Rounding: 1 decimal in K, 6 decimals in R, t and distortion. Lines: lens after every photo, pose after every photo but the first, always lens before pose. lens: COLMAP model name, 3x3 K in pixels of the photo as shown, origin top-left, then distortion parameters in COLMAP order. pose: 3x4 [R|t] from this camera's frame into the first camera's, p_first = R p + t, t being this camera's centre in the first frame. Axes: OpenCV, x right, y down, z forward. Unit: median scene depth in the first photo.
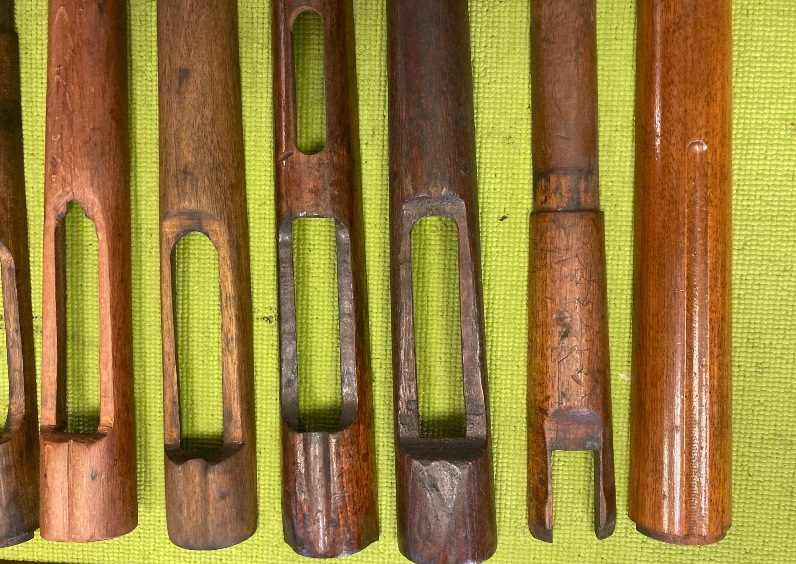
lens RADIAL K [[643.2, 0, 390.1], [0, 643.2, 300.8], [0, 0, 1]] dist [0.004117, -0.032475]
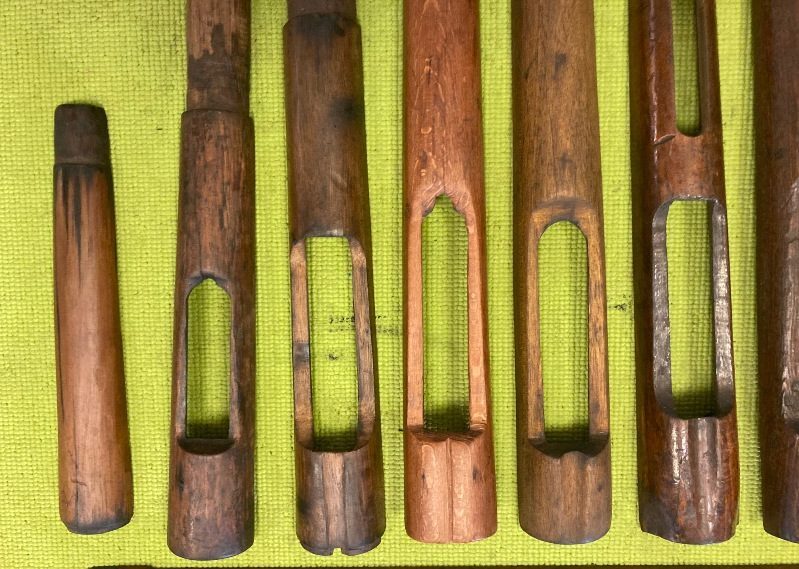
lens RADIAL K [[645.7, 0, 403.8], [0, 645.7, 302.8], [0, 0, 1]] dist [0.004117, -0.032475]
pose [[0.998825, -0.047715, 0.008482, -0.553678], [0.047672, 0.998849, 0.005238, 0.000903], [-0.008722, -0.004827, 0.999950, 0.014960]]
